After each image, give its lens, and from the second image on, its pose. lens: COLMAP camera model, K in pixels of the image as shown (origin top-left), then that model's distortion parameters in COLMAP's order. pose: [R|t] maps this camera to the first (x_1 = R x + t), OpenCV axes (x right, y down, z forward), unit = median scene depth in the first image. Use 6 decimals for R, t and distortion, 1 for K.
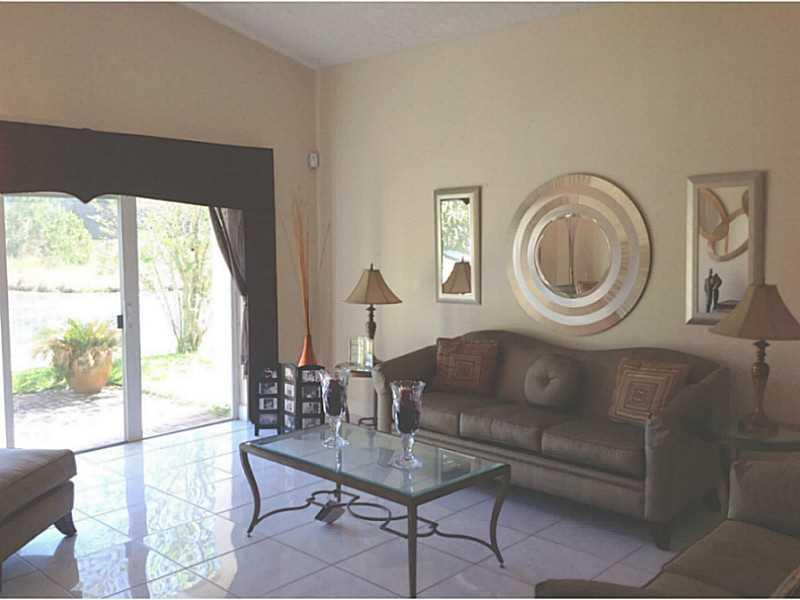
lens RADIAL K [[770.8, 0, 403.1], [0, 770.8, 300.7], [0, 0, 1]] dist [0.092556, 0.000000]
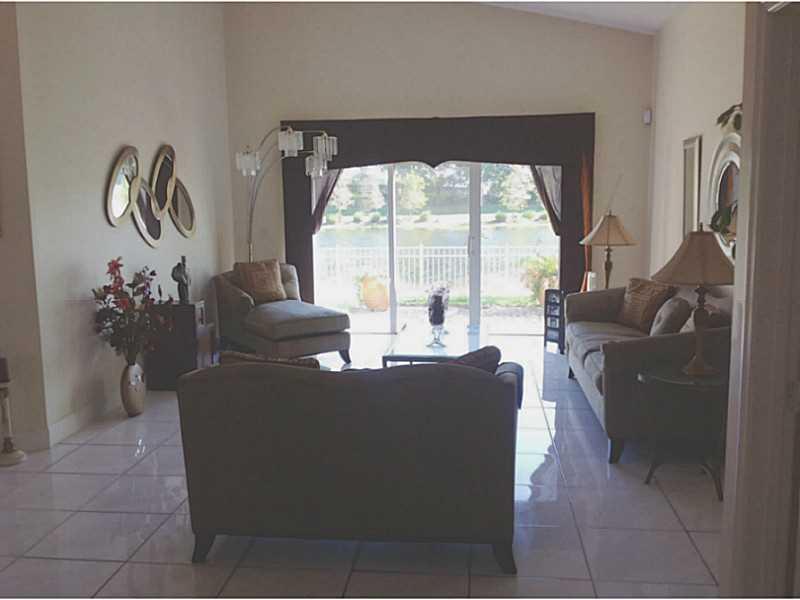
lens RADIAL K [[770.8, 0, 398.7], [0, 770.8, 305.9], [0, 0, 1]] dist [0.092556, 0.000000]
pose [[0.590422, 0.112141, -0.799266, 0.688327], [-0.060969, 0.993668, 0.094378, 0.003035], [0.804789, -0.006993, 0.593520, 0.053858]]
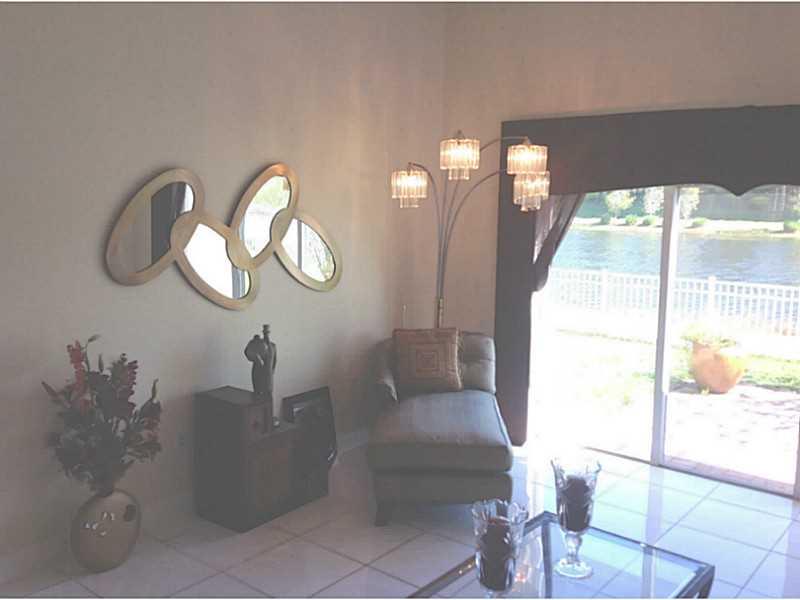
lens RADIAL K [[770.8, 0, 400.1], [0, 770.8, 298.0], [0, 0, 1]] dist [0.092556, 0.000000]
pose [[0.060316, 0.142163, -0.988004, 0.374038], [-0.101145, 0.985582, 0.135639, -0.083859], [0.993042, 0.091750, 0.073825, 0.522470]]
